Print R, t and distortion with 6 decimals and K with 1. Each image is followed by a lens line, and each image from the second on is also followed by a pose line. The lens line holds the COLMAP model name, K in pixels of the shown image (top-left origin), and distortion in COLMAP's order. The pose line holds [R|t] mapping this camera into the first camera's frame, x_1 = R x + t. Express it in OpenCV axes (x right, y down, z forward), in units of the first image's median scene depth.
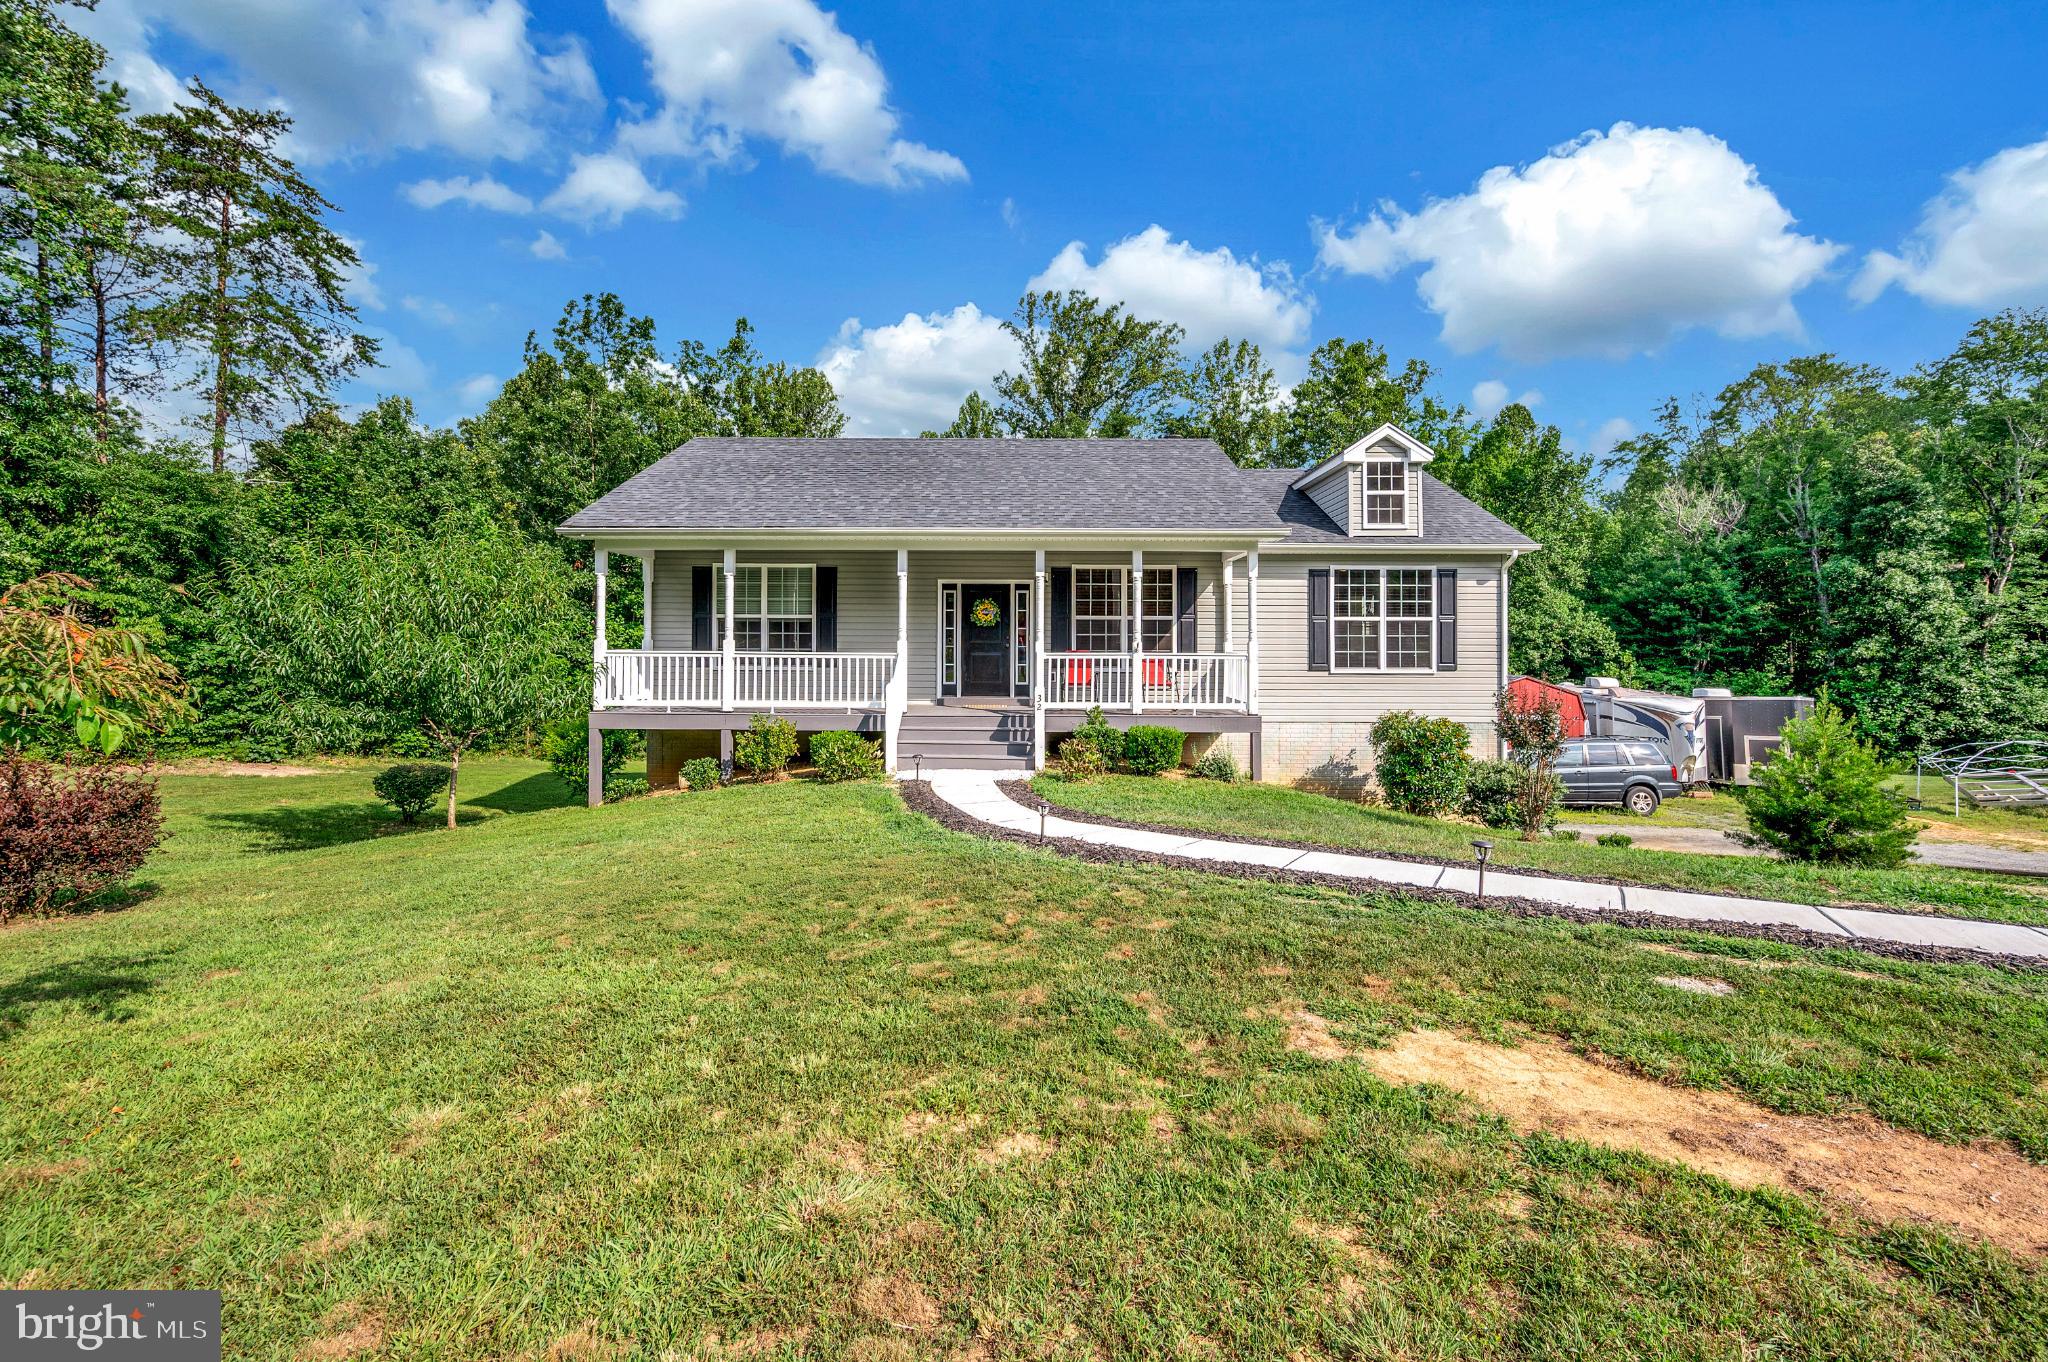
lens RADIAL K [[845.8, 0, 1017.2], [0, 845.8, 627.2], [0, 0, 1]] dist [0.000858, 0.000161]
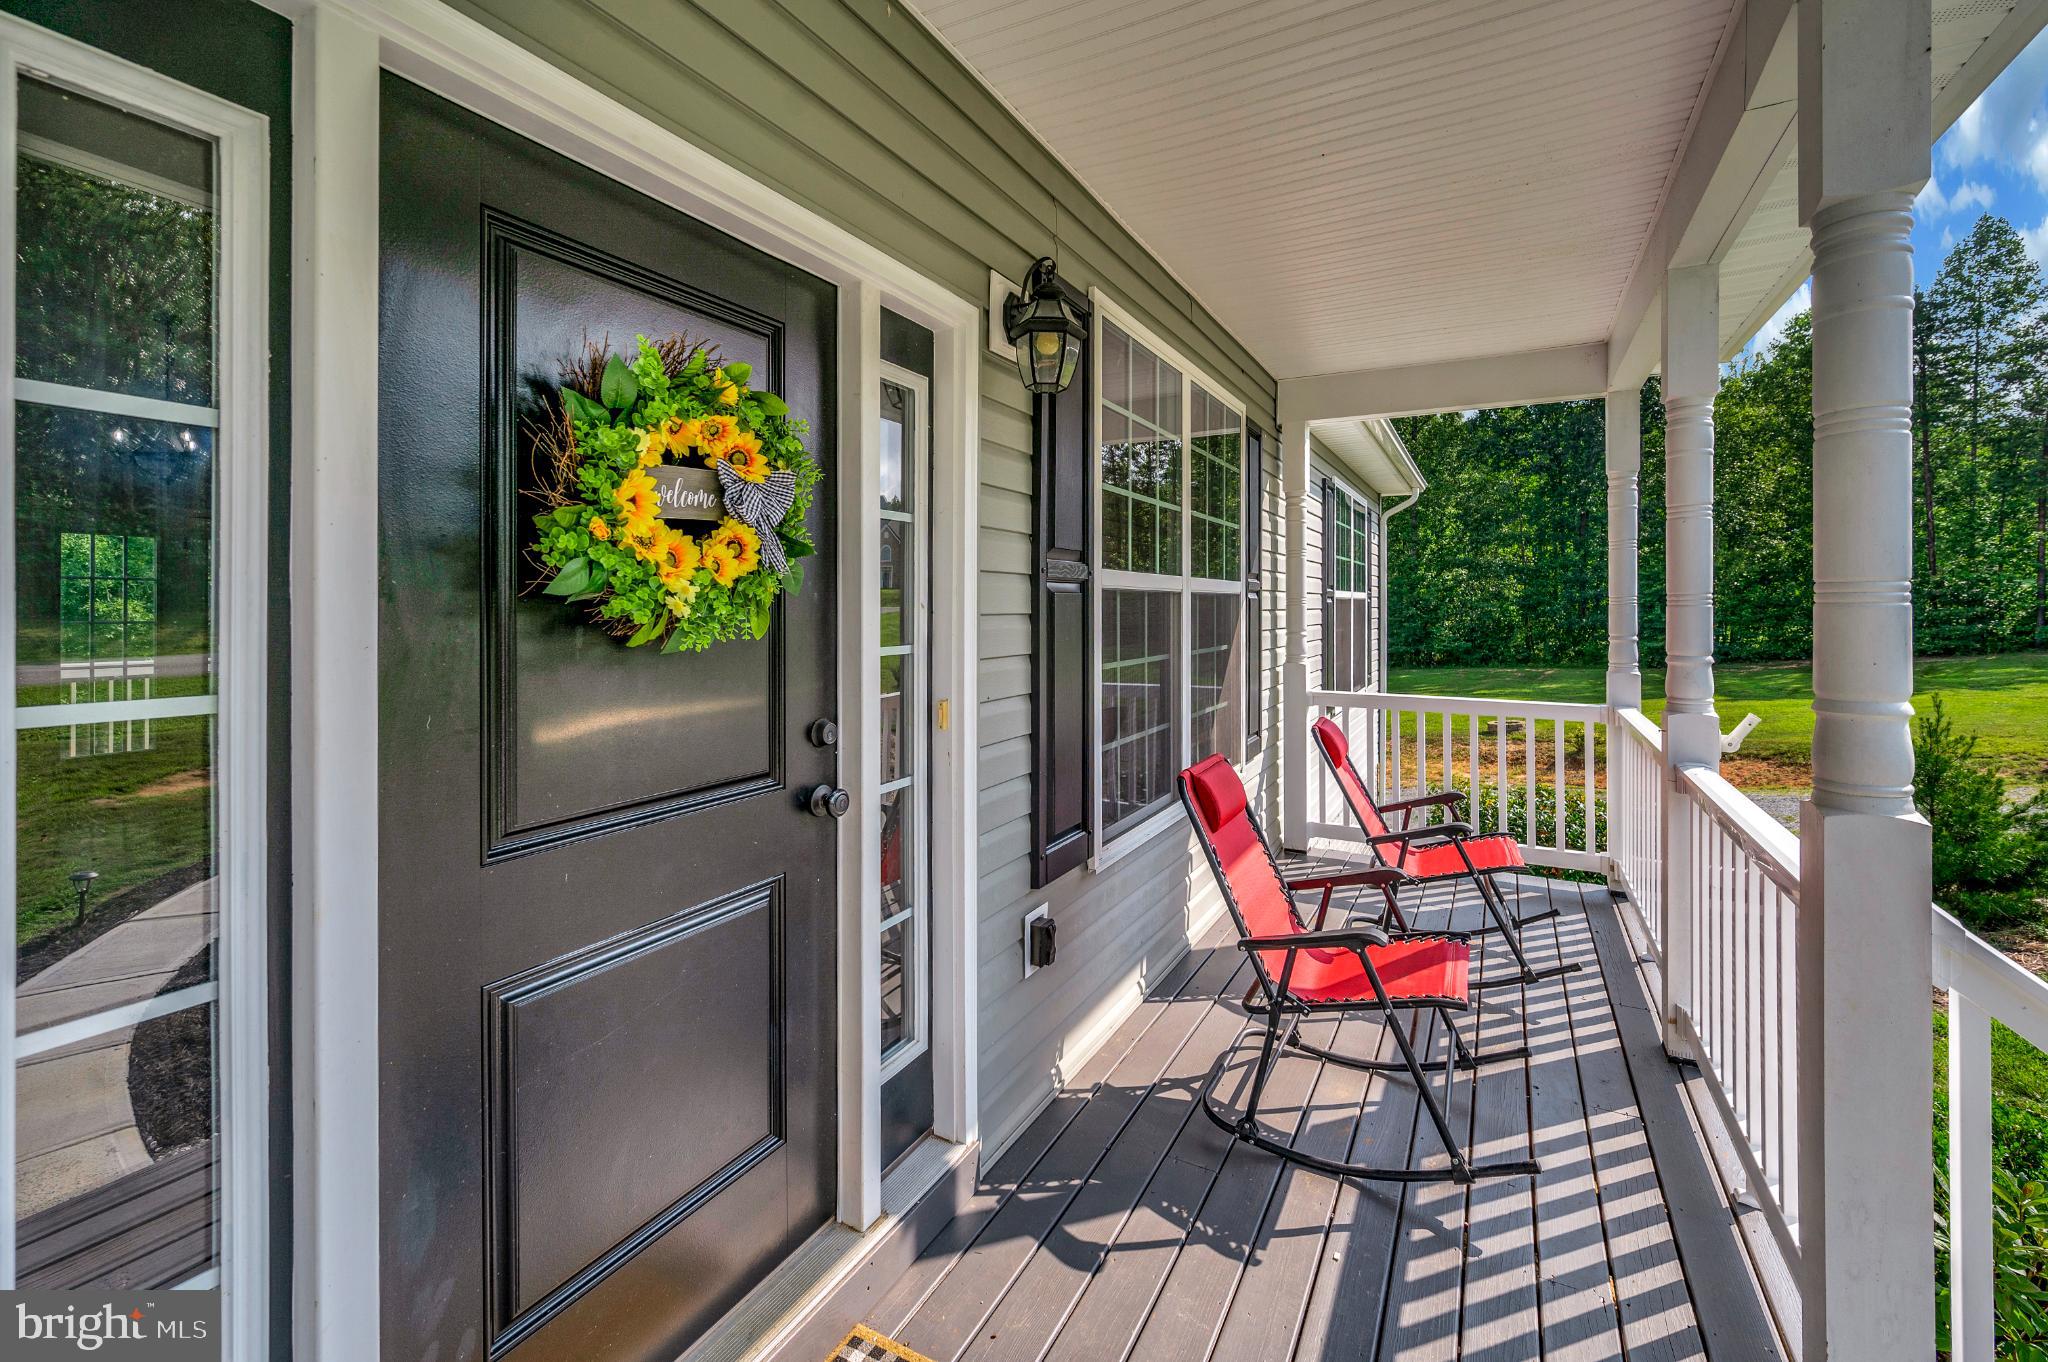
lens RADIAL K [[854.8, 0, 1029.7], [0, 854.8, 609.3], [0, 0, 1]] dist [0.000575, 0.000332]
pose [[0.471253, -0.008279, 0.881959, -0.104143], [-0.011140, 0.999820, 0.015338, -0.007910], [-0.881928, -0.017053, 0.471076, 0.931863]]
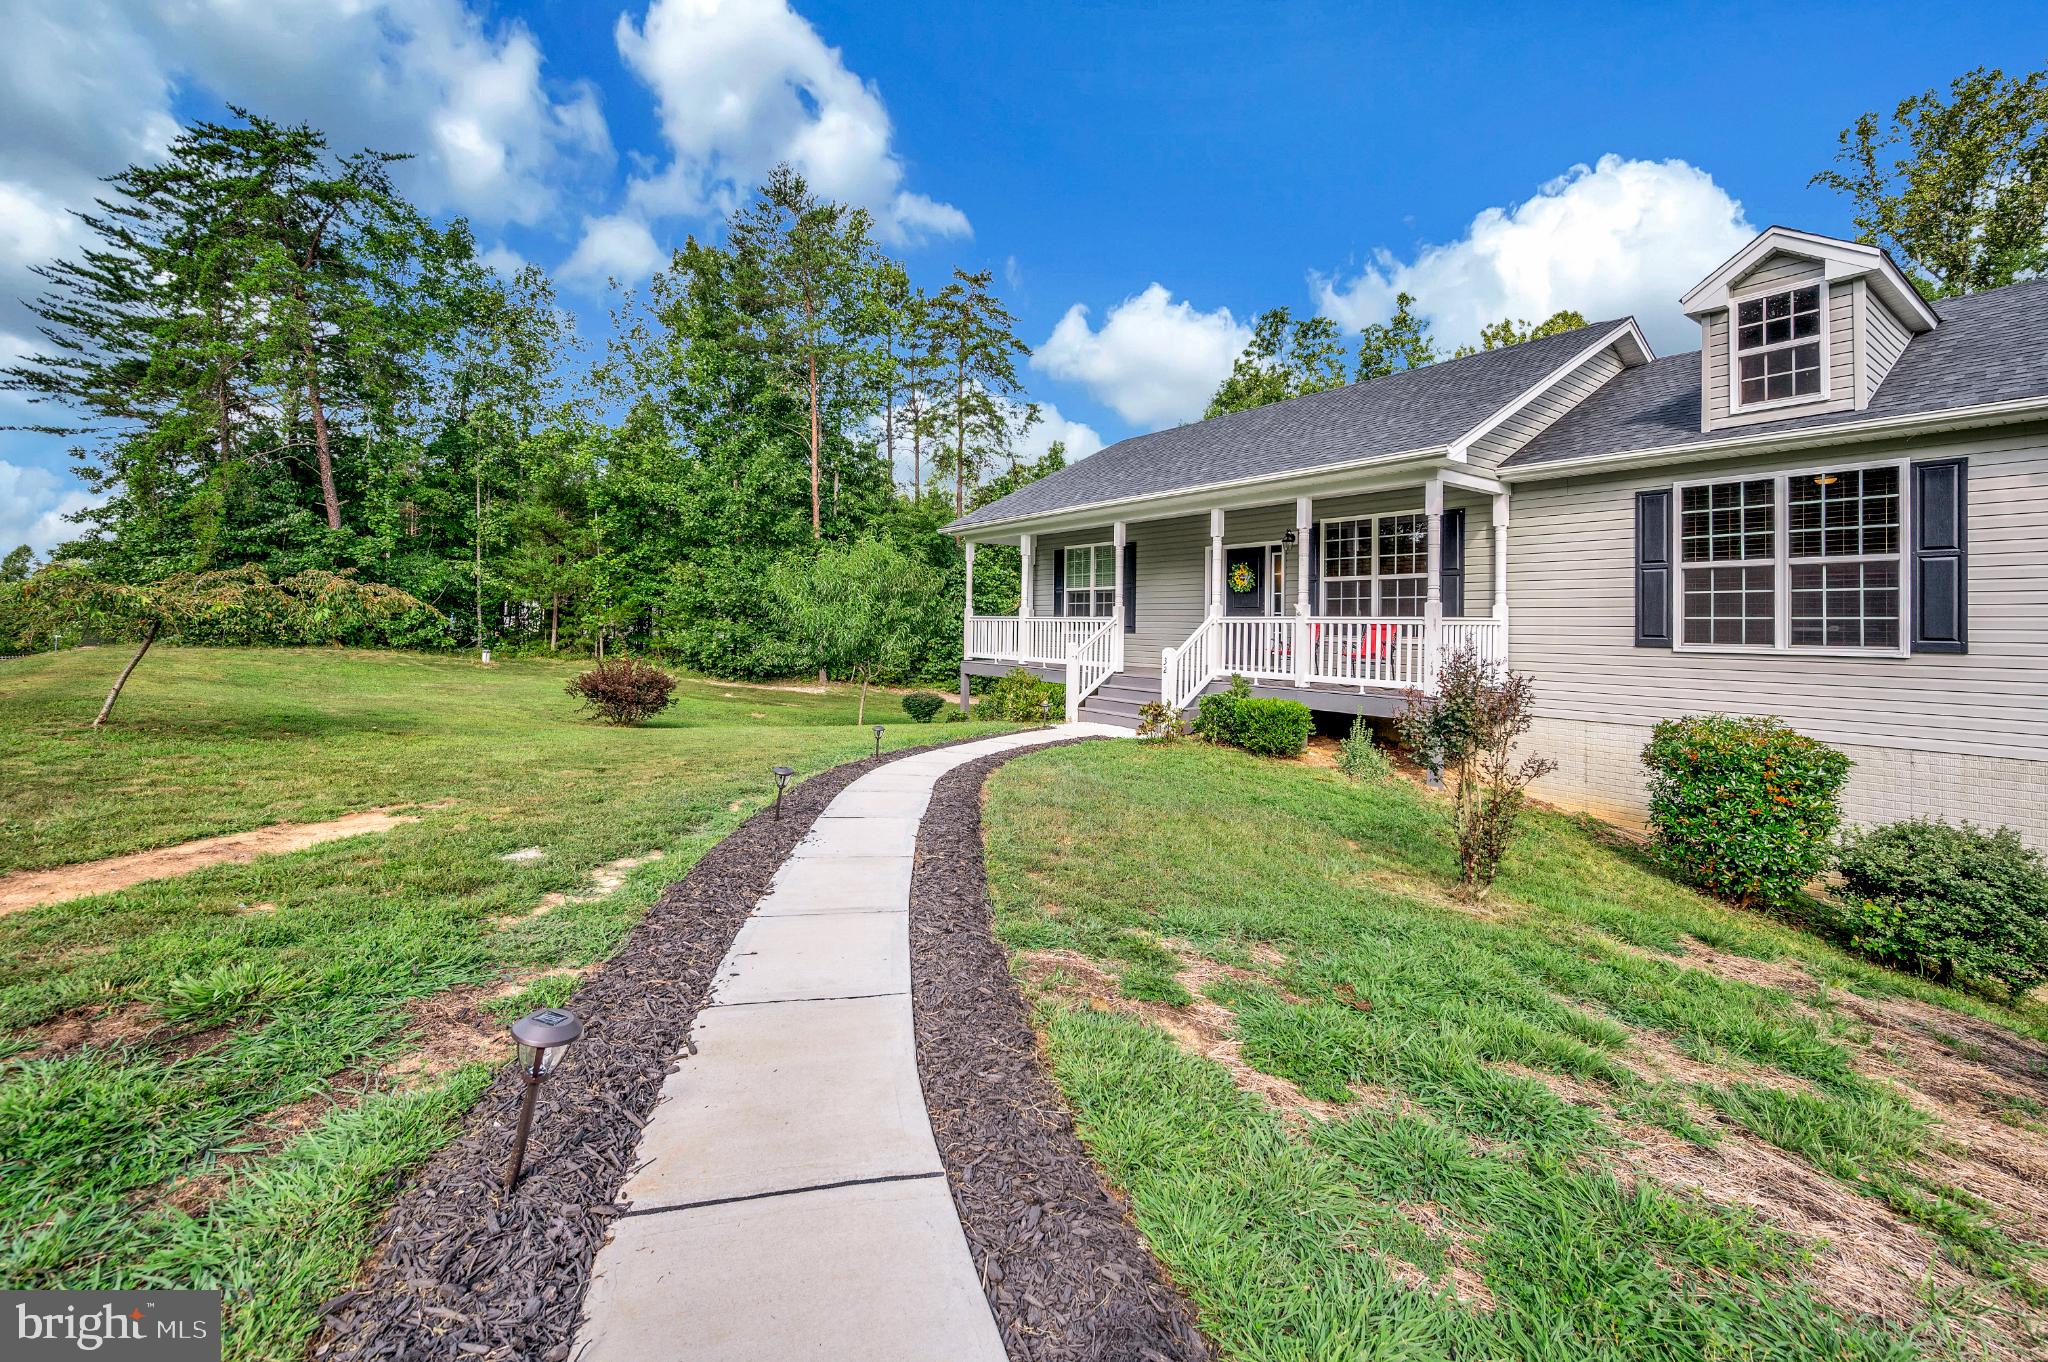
lens RADIAL K [[854.8, 0, 1029.7], [0, 854.8, 609.3], [0, 0, 1]] dist [0.000575, 0.000332]
pose [[0.598362, -0.010382, -0.801159, 0.598461], [-0.000256, 0.999914, -0.013149, 0.031325], [0.801226, 0.008073, 0.598307, 0.229162]]
